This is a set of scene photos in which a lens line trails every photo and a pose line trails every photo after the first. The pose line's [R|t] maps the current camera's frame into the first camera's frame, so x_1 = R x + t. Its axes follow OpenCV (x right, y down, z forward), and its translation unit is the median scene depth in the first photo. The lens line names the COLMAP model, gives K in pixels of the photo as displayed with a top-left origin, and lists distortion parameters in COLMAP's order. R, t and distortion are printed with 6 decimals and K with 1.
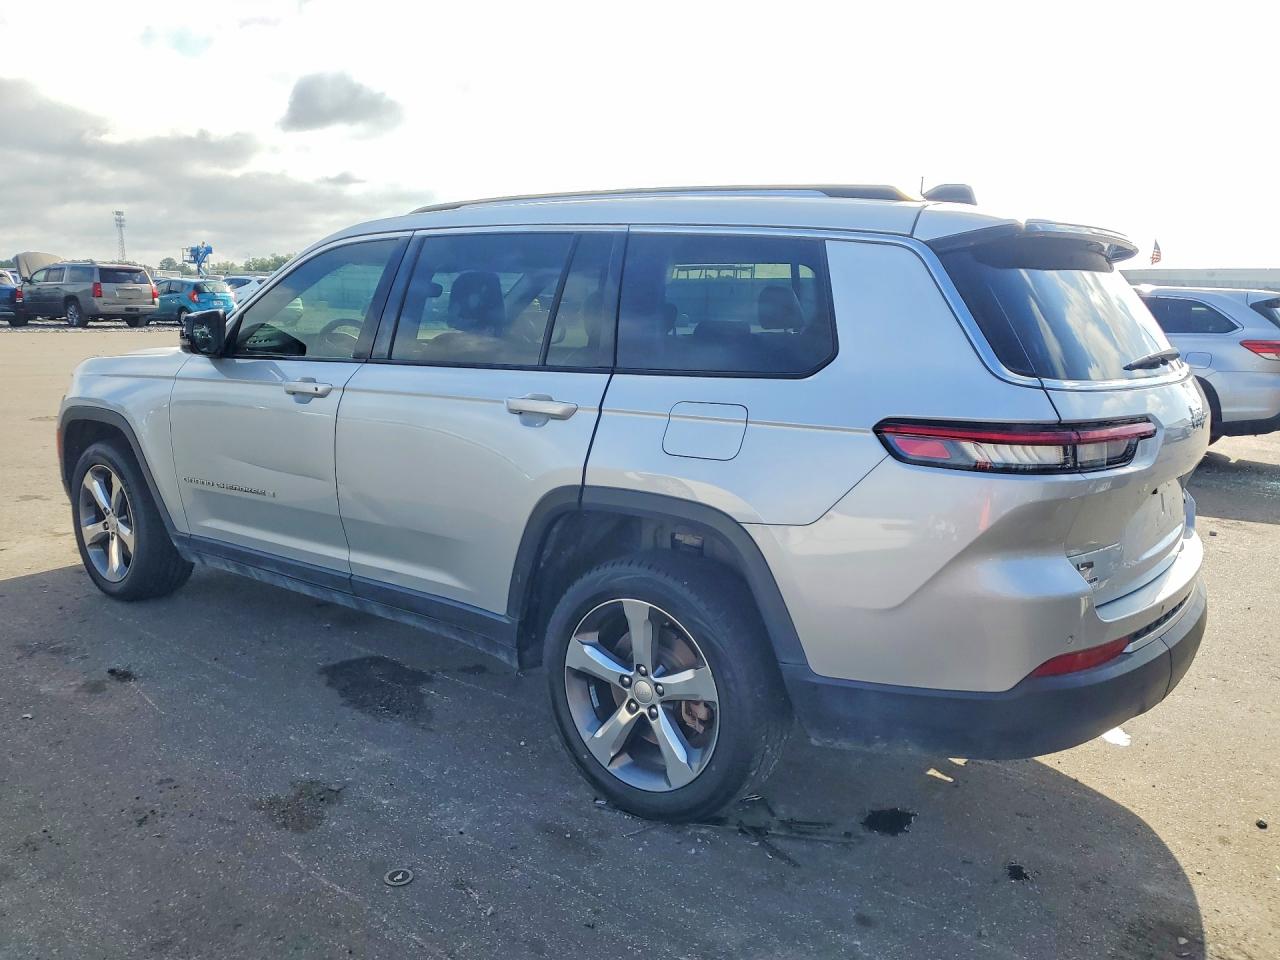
lens RADIAL K [[1074.8, 0, 640.0], [0, 1074.8, 480.0], [0, 0, 1]] dist [0.086833, 0.000440]
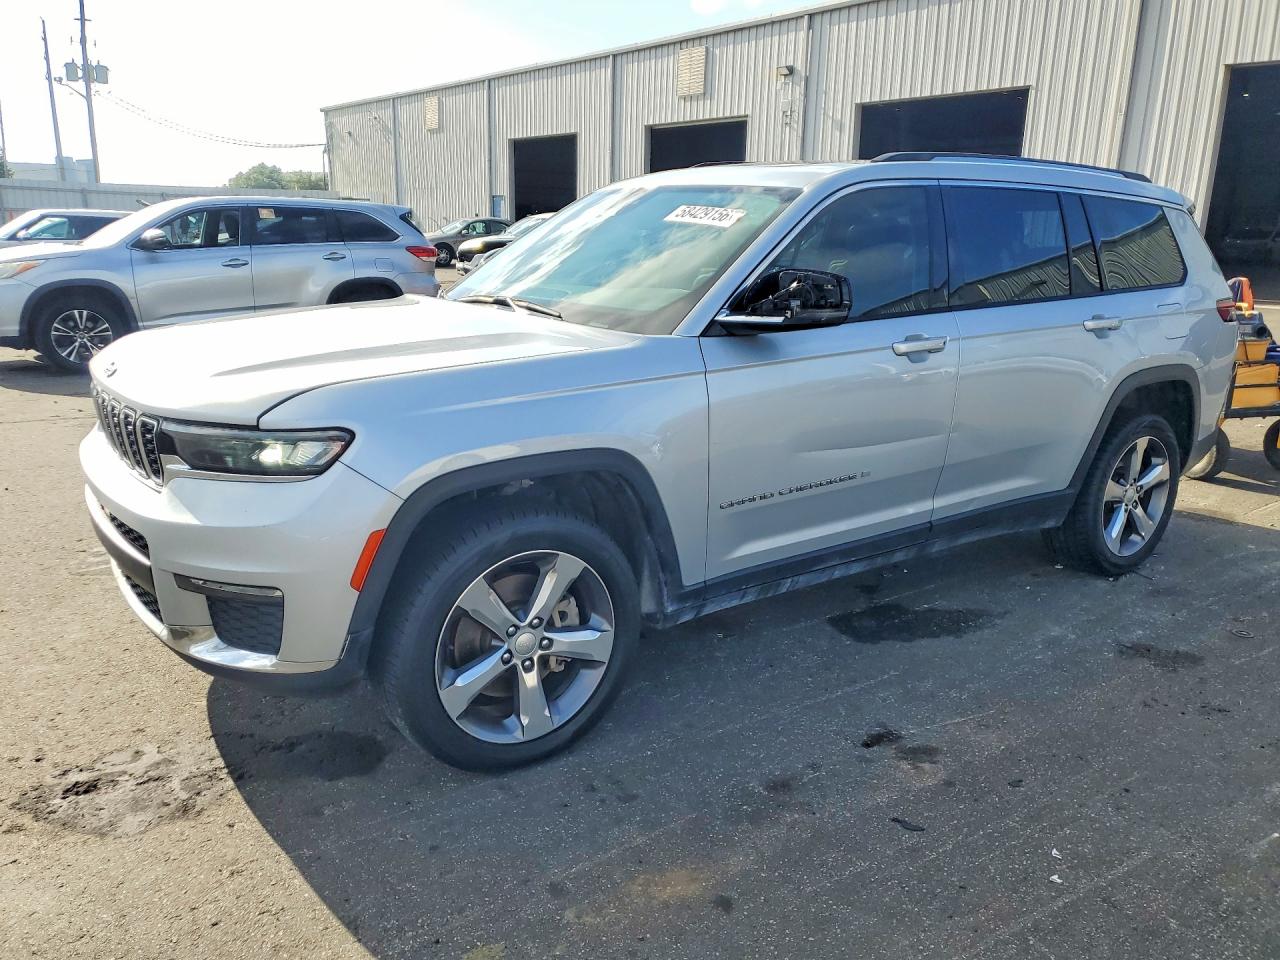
lens RADIAL K [[1011.7, 0, 634.7], [0, 1011.7, 476.1], [0, 0, 1]] dist [0.022081, 0.002654]
pose [[0.248455, -0.250230, 0.935764, -1.383195], [0.142055, 0.965024, 0.220338, -0.232174], [-0.958170, 0.078186, 0.275311, 1.131038]]
